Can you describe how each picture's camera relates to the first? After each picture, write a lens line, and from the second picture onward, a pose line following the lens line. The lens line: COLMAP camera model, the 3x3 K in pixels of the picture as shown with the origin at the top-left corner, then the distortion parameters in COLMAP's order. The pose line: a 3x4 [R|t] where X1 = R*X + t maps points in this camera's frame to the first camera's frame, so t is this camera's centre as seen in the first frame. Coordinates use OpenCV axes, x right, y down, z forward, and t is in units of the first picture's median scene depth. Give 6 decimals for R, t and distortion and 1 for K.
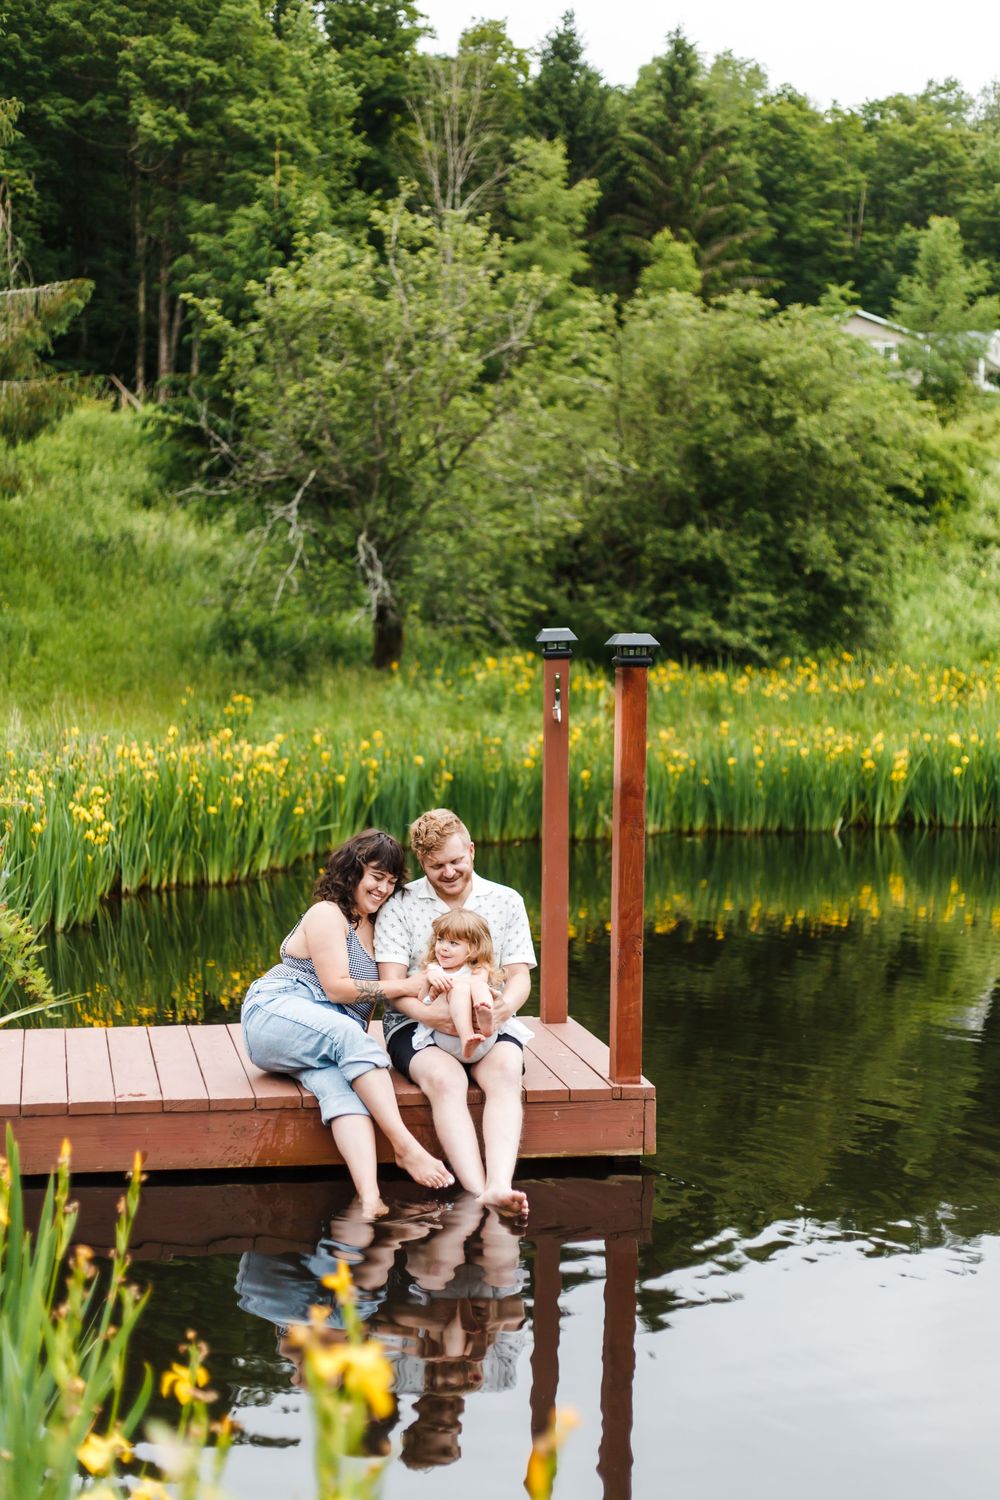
lens RADIAL K [[2101.3, 0, 492.0], [0, 2101.3, 759.8], [0, 0, 1]] dist [0.025309, 0.000000]
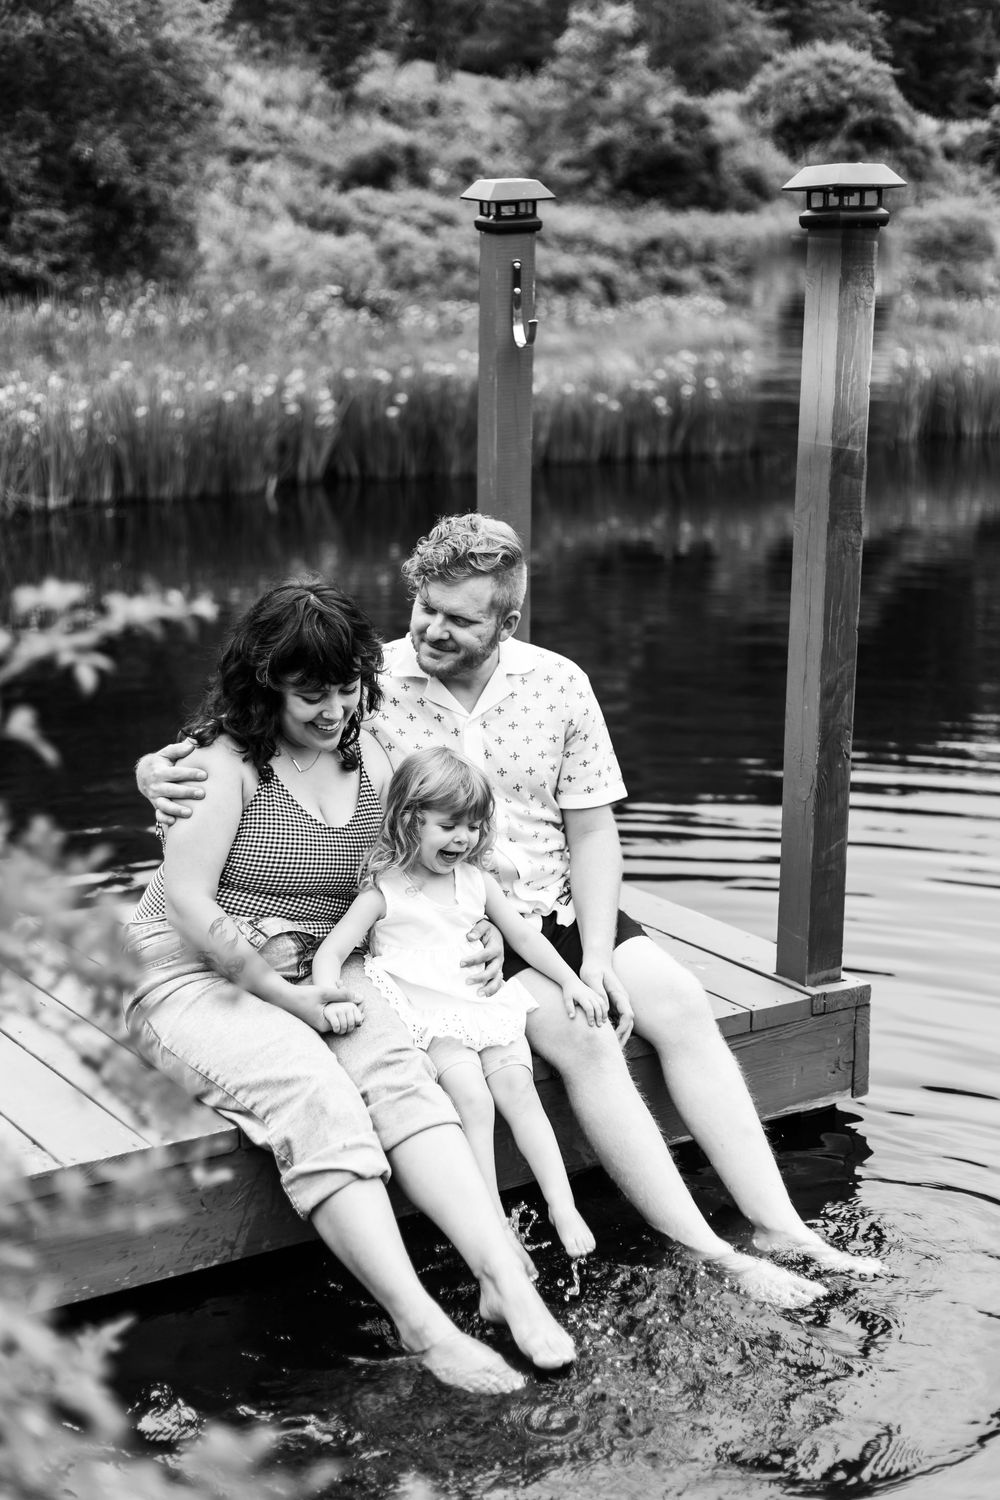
lens RADIAL K [[2232.7, 0, 529.2], [0, 2232.7, 763.9], [0, 0, 1]] dist [0.030024, 0.000000]
pose [[0.930547, -0.100338, 0.352158, -0.043408], [0.043313, 0.985134, 0.166237, -0.001693], [-0.363603, -0.139438, 0.921059, 0.096287]]
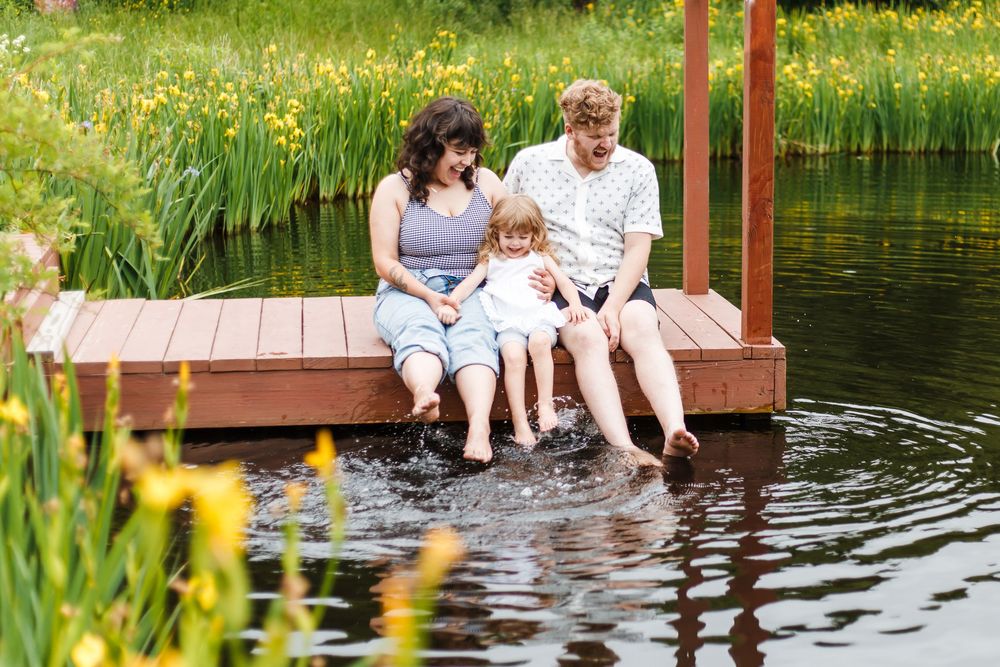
lens RADIAL K [[1888.9, 0, 649.8], [0, 1888.9, 323.5], [0, 0, 1]] dist [-0.011343, 0.000000]
pose [[0.999731, -0.002261, -0.023103, 0.006596], [0.004864, 0.993556, 0.113240, 0.007945], [0.022698, -0.113322, 0.993299, 0.017221]]
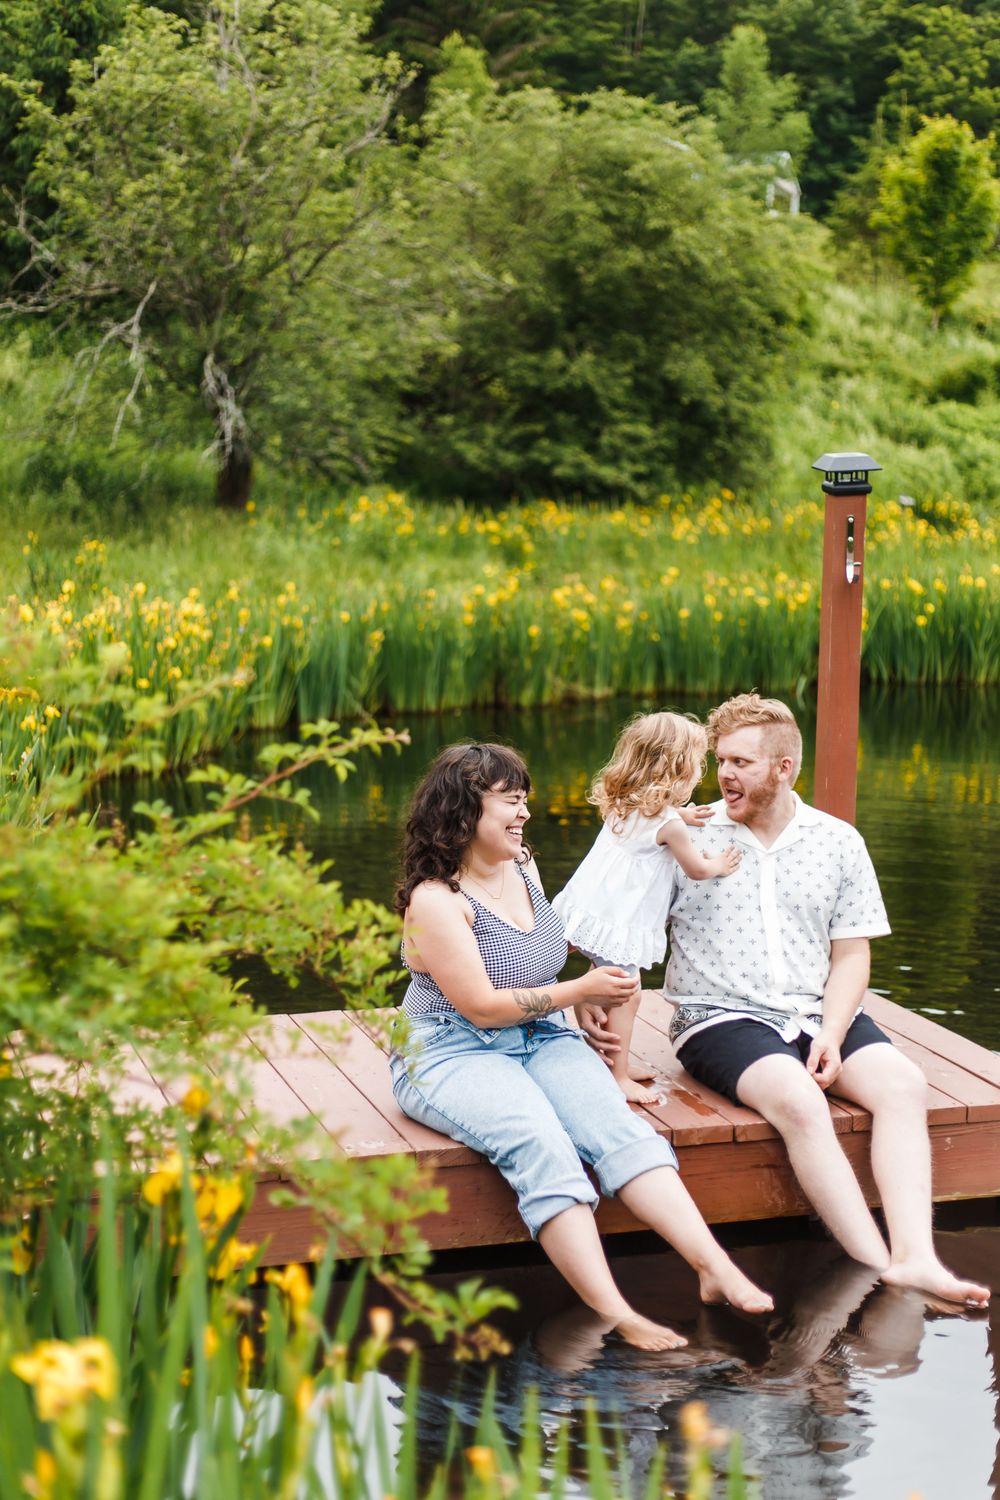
lens RADIAL K [[2232.7, 0, 529.8], [0, 2232.7, 712.8], [0, 0, 1]] dist [0.030024, 0.000000]
pose [[0.993646, -0.016136, 0.111389, -0.037724], [0.010800, 0.998772, 0.048344, -0.002625], [-0.112032, -0.046834, 0.992600, 0.055022]]
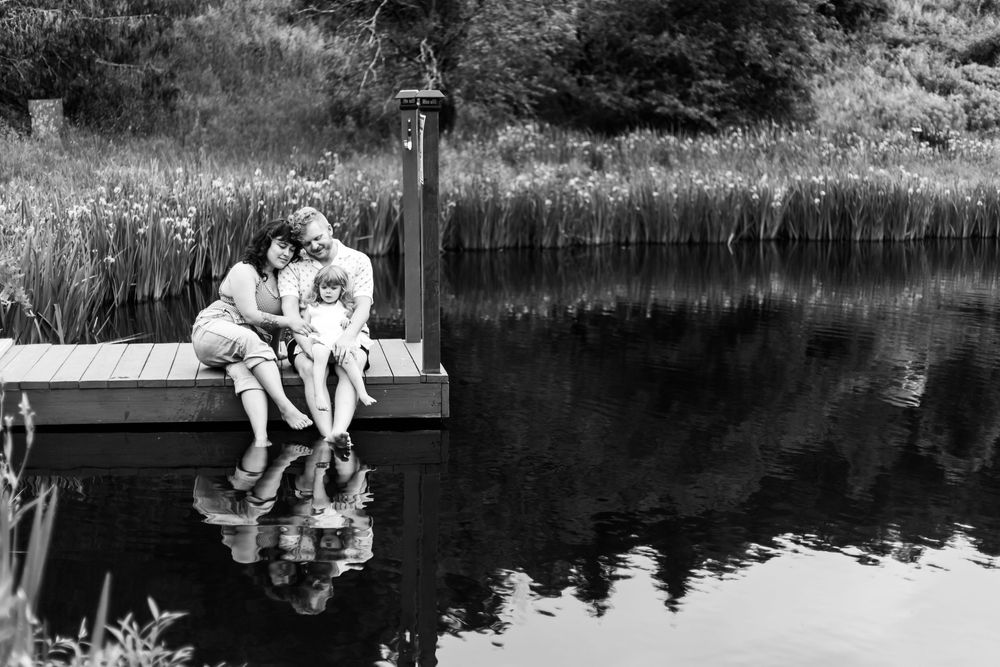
lens RADIAL K [[1488.5, 0, 487.5], [0, 1488.5, 317.7], [0, 0, 1]] dist [0.030024, 0.000000]
pose [[0.998880, 0.000366, -0.047320, 0.032287], [0.003229, 0.997113, 0.075858, 0.005100], [0.047211, -0.075926, 0.995995, -0.025784]]
